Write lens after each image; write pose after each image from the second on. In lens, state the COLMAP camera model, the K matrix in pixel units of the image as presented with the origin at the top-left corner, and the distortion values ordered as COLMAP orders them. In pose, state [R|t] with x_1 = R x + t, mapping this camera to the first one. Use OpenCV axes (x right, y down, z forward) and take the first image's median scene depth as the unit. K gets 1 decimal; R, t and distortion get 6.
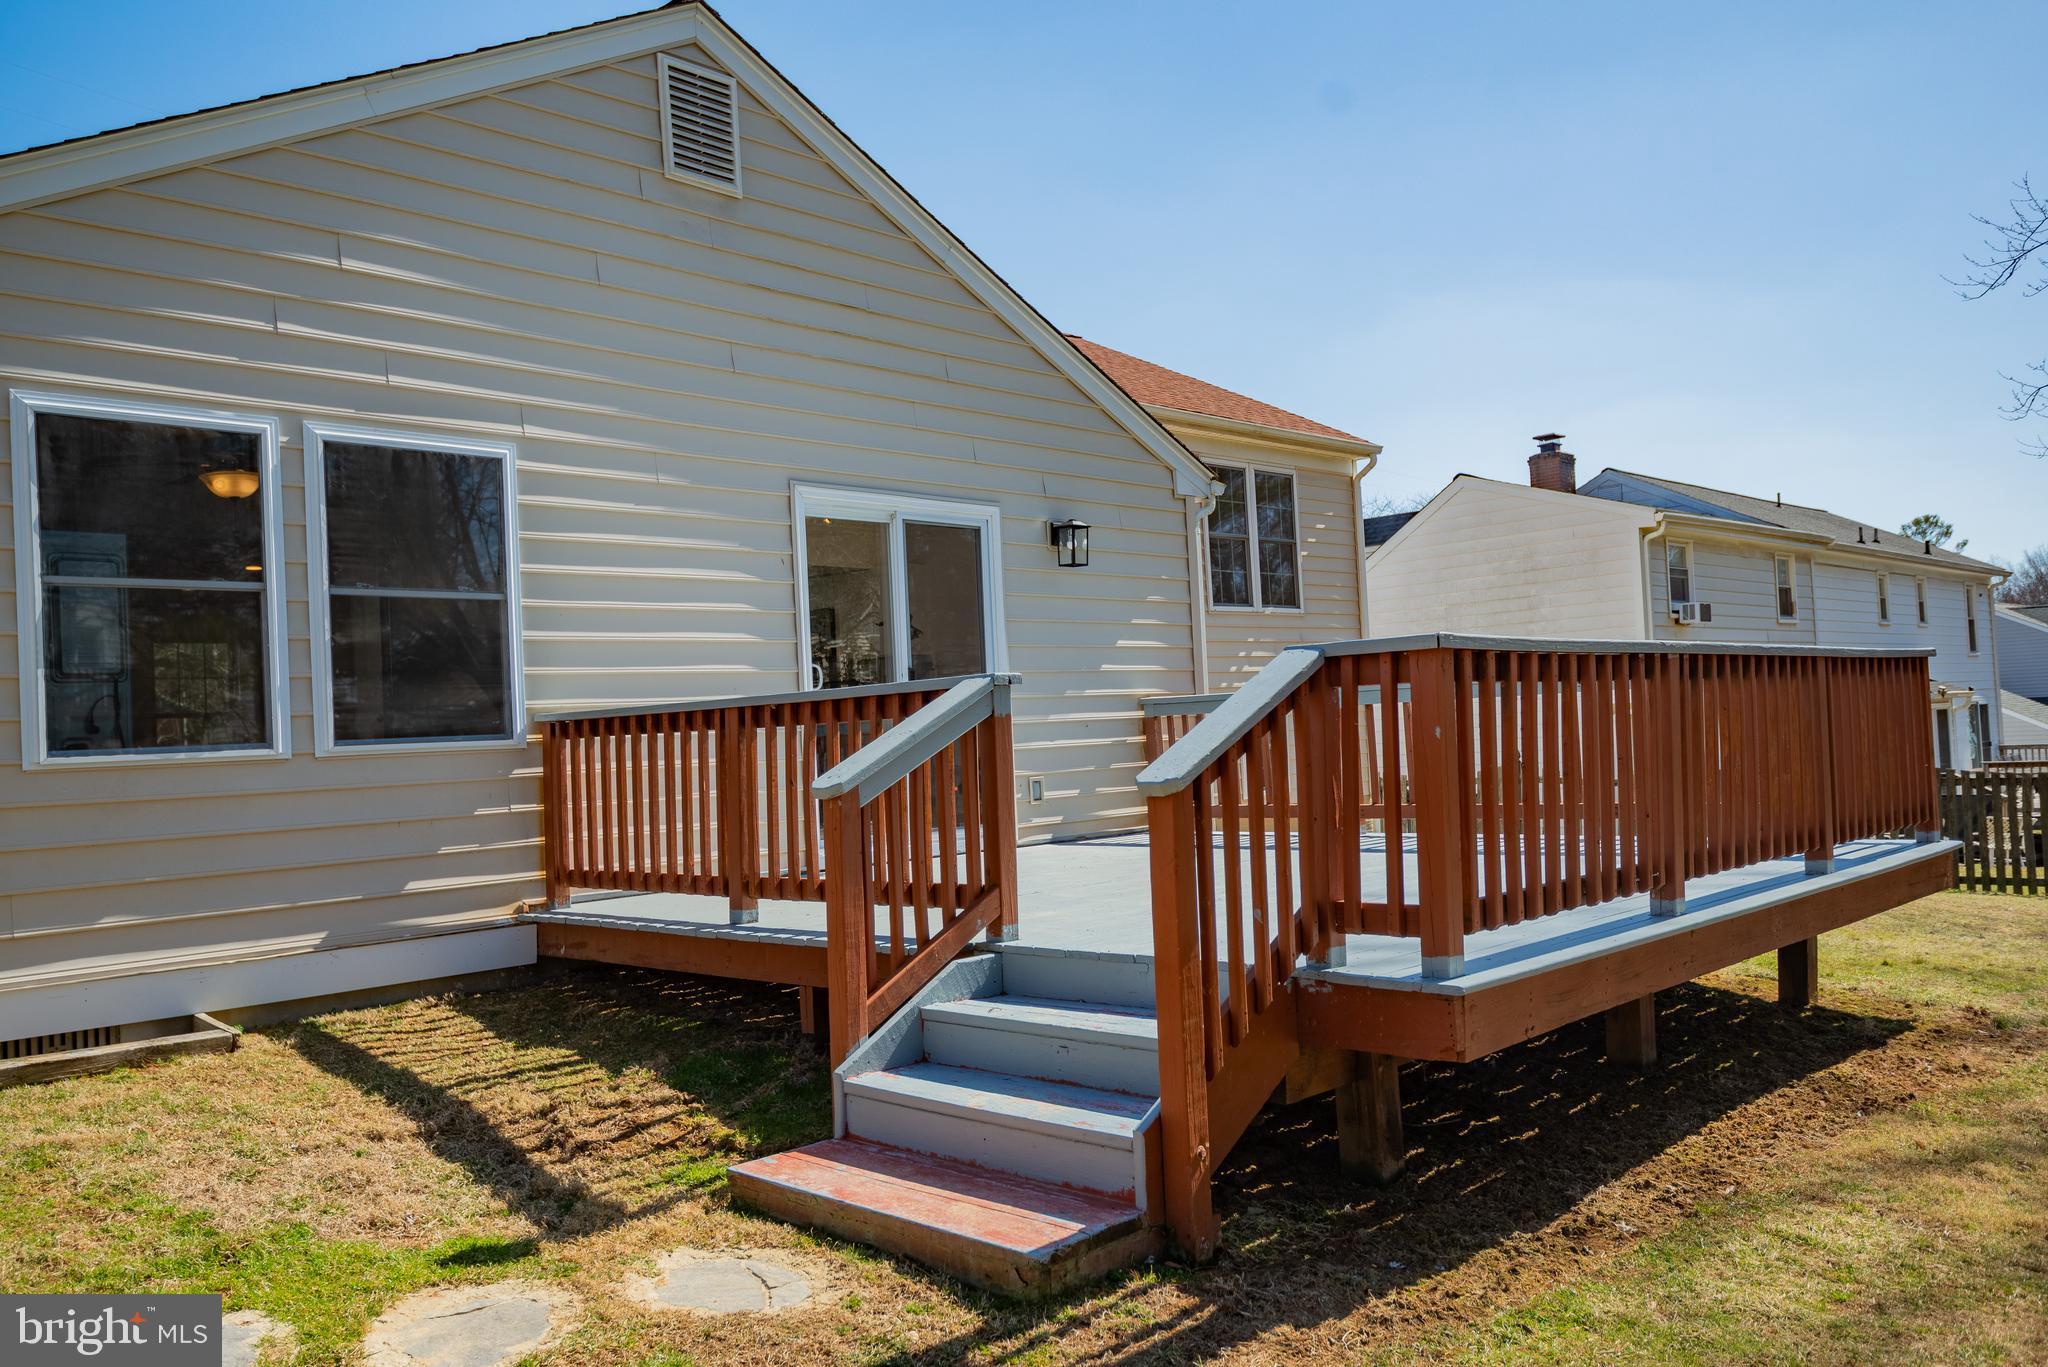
lens RADIAL K [[1528.5, 0, 1024.0], [0, 1528.5, 683.5], [0, 0, 1]] dist [0.035976, 0.000240]
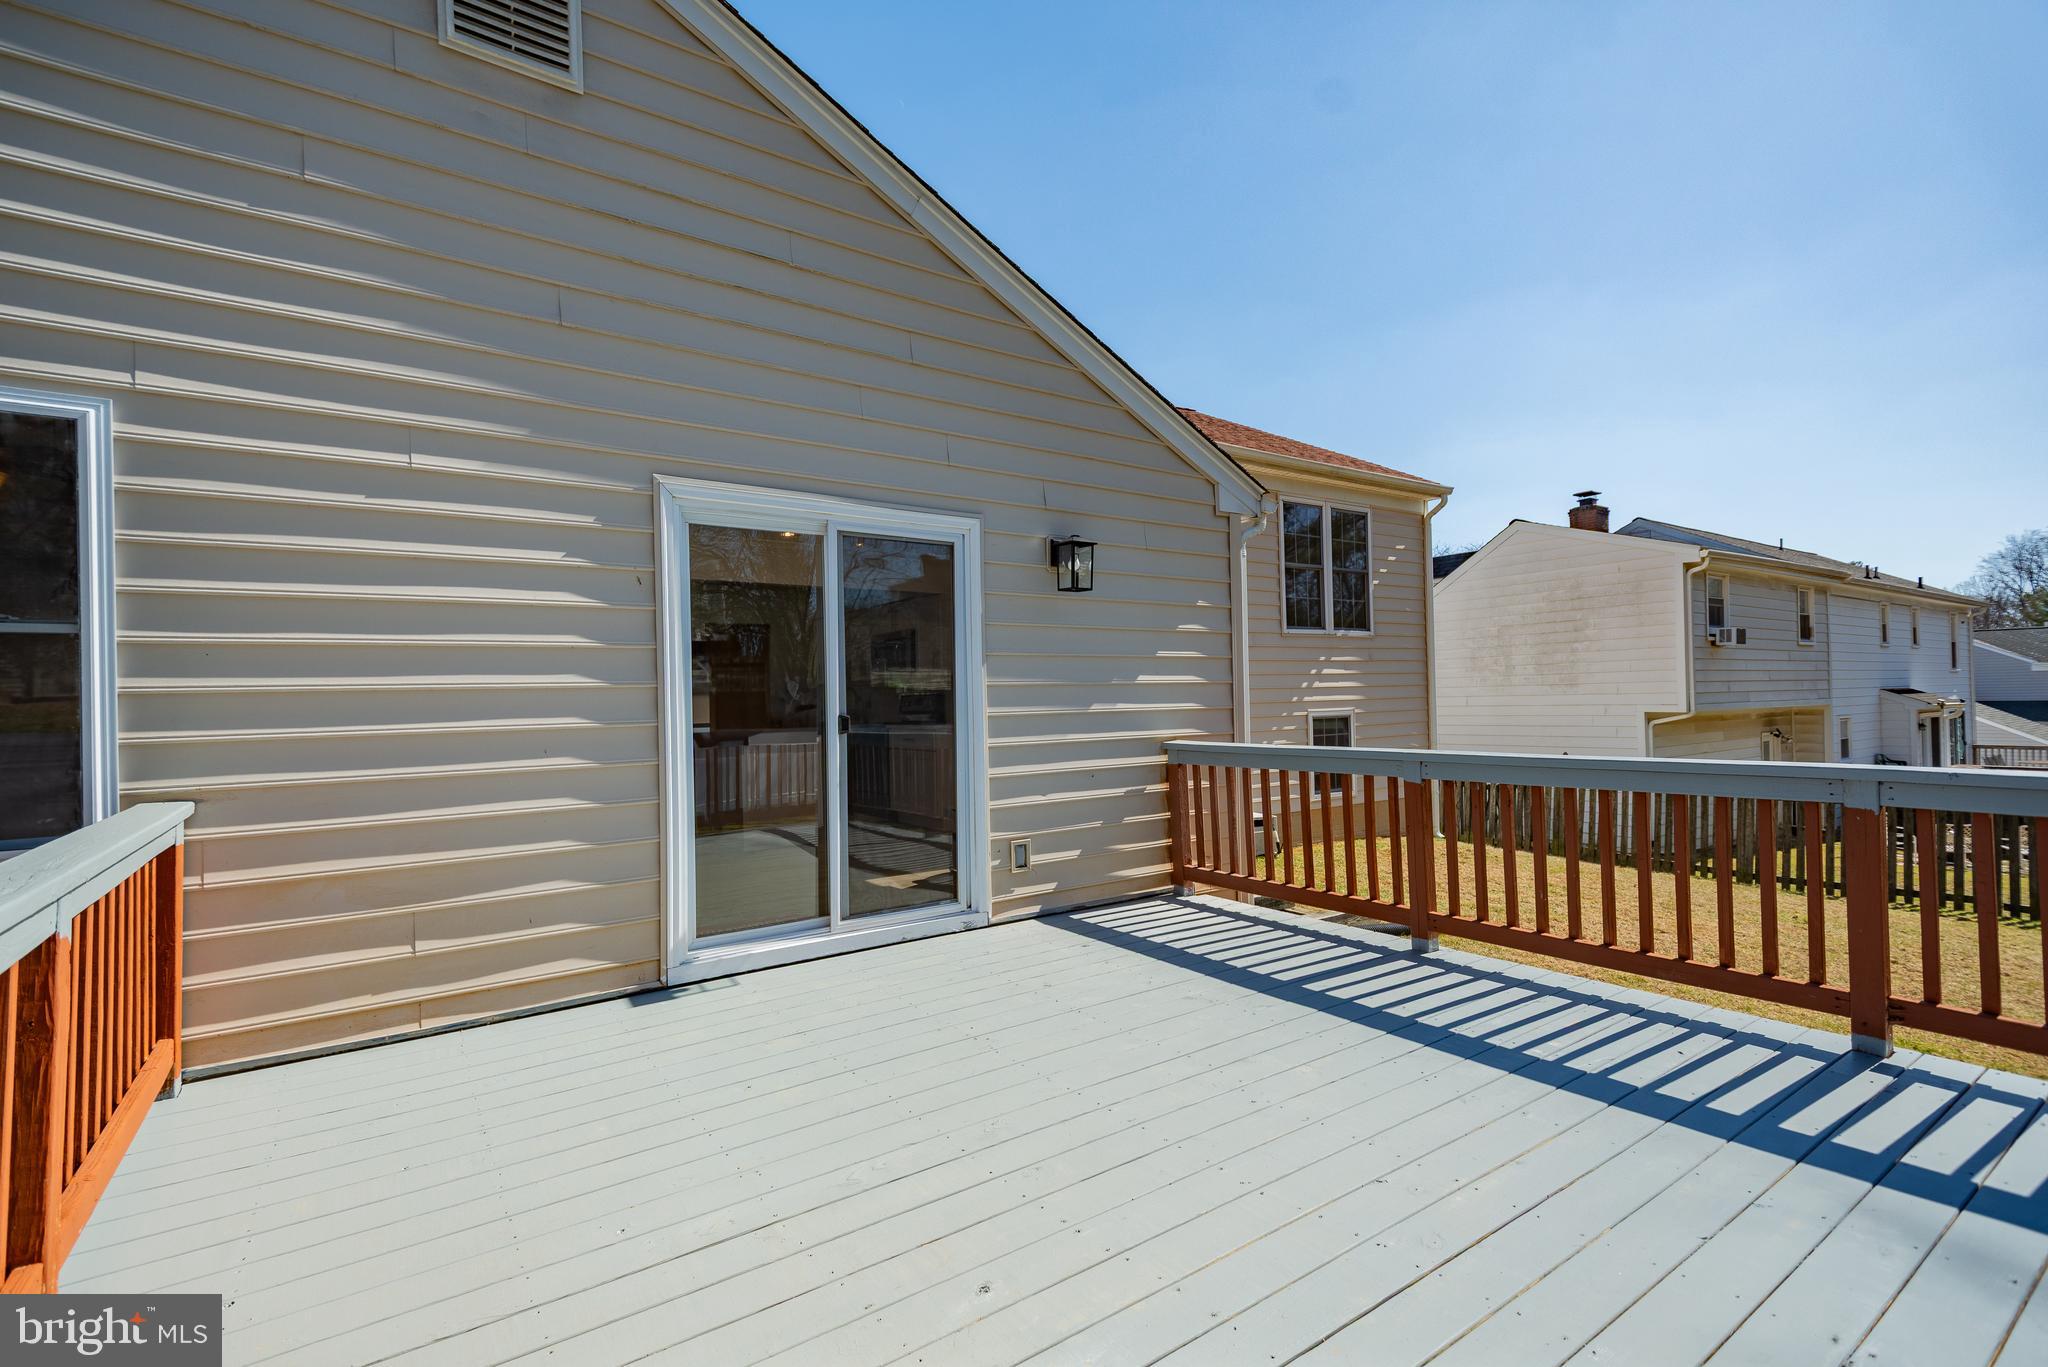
lens RADIAL K [[954.7, 0, 995.2], [0, 954.7, 687.5], [0, 0, 1]] dist [0.037477, -0.023545]
pose [[0.980015, 0.027128, -0.197066, 0.084923], [-0.022701, 0.999437, 0.024687, -0.031801], [0.197625, -0.019720, 0.980079, 0.425013]]
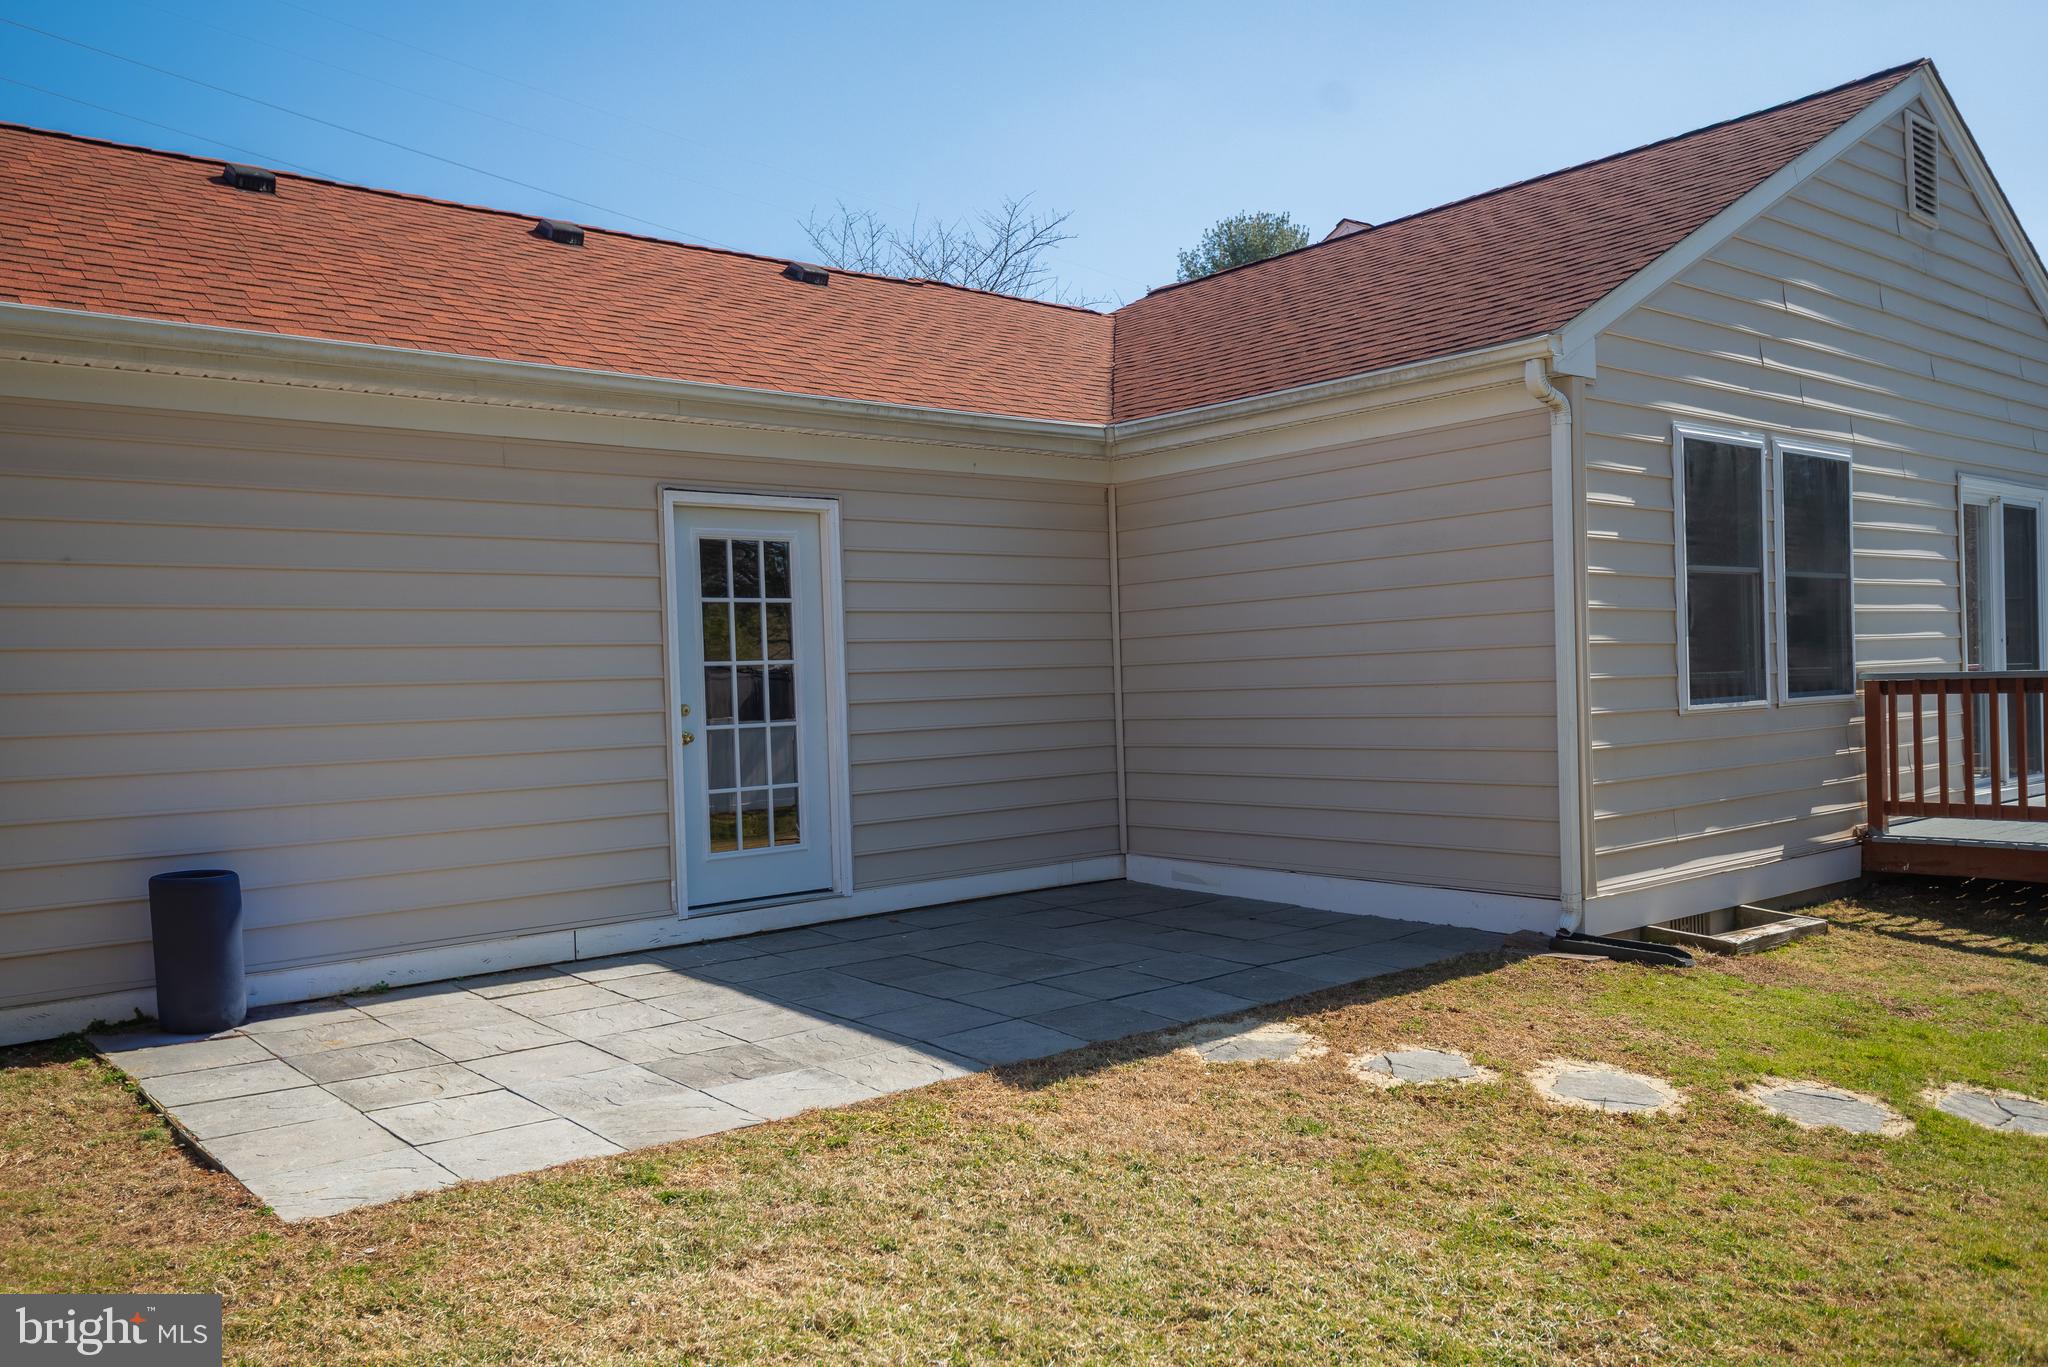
lens RADIAL K [[1521.5, 0, 1024.0], [0, 1521.5, 683.5], [0, 0, 1]] dist [-0.001513, -0.000103]
pose [[0.994095, 0.024094, -0.105802, -0.548396], [-0.019198, 0.998708, 0.047049, -0.010262], [0.106799, -0.044740, 0.993274, -0.172070]]
